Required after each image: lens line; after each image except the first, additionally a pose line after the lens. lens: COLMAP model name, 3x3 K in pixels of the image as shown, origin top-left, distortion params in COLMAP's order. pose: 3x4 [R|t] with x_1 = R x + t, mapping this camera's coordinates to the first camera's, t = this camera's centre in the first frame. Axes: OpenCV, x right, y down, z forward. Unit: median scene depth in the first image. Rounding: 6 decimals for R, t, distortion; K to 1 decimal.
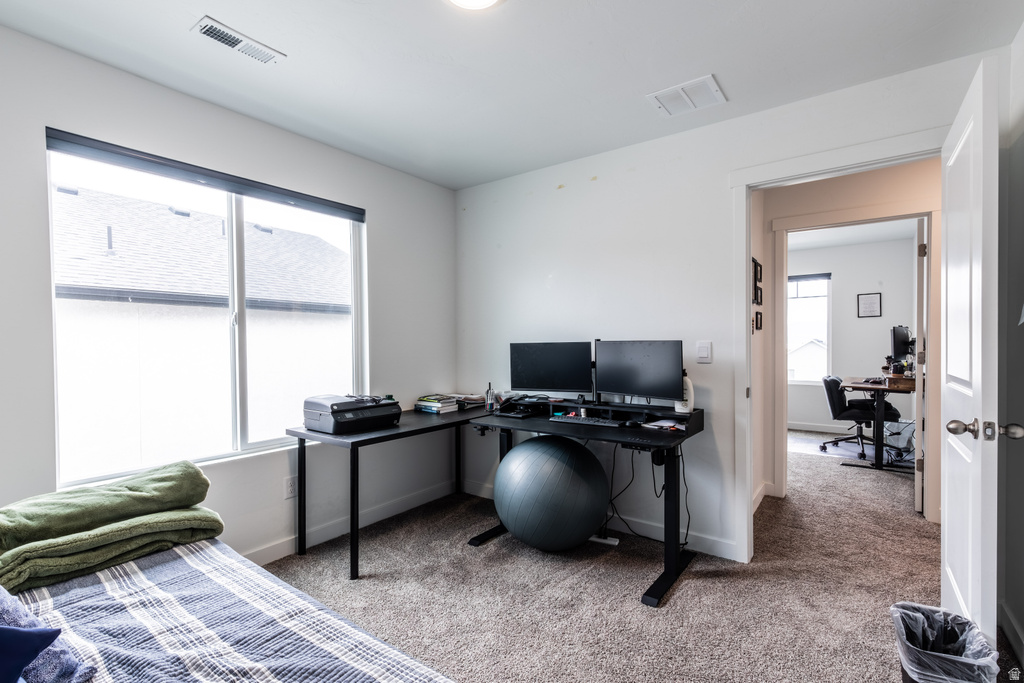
lens RADIAL K [[474.2, 0, 513.0], [0, 474.2, 350.5], [0, 0, 1]] dist [0.007339, -0.001233]
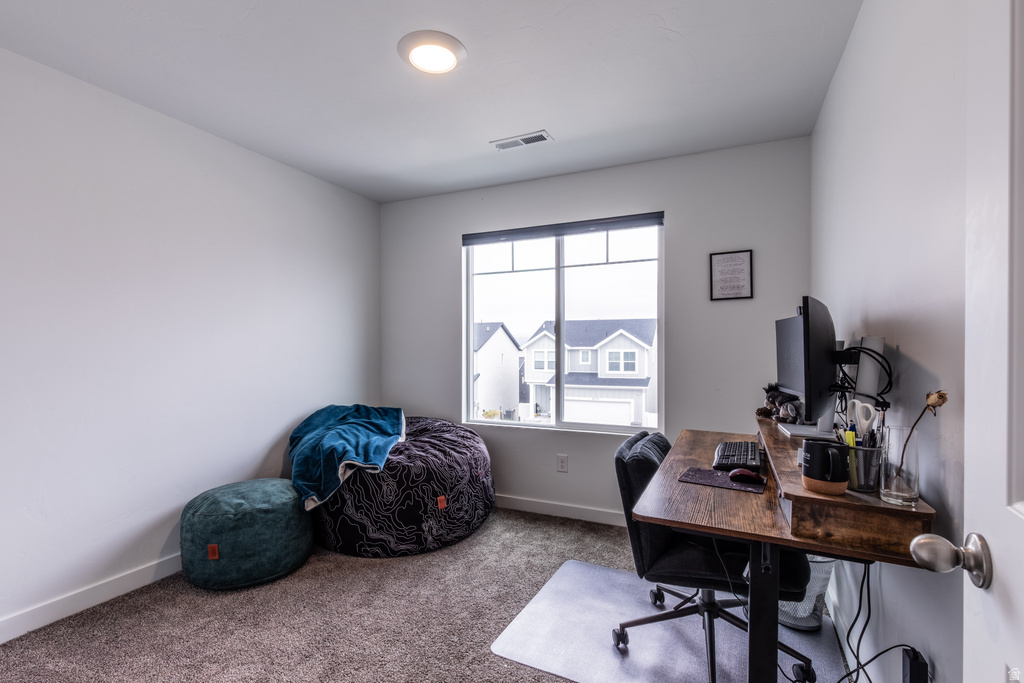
lens RADIAL K [[474.2, 0, 513.0], [0, 474.2, 350.5], [0, 0, 1]] dist [0.007339, -0.001233]
pose [[0.977286, 0.007522, 0.211792, 0.470988], [-0.006364, 0.999961, -0.006152, -0.014424], [-0.211829, 0.004665, 0.977296, 0.629782]]
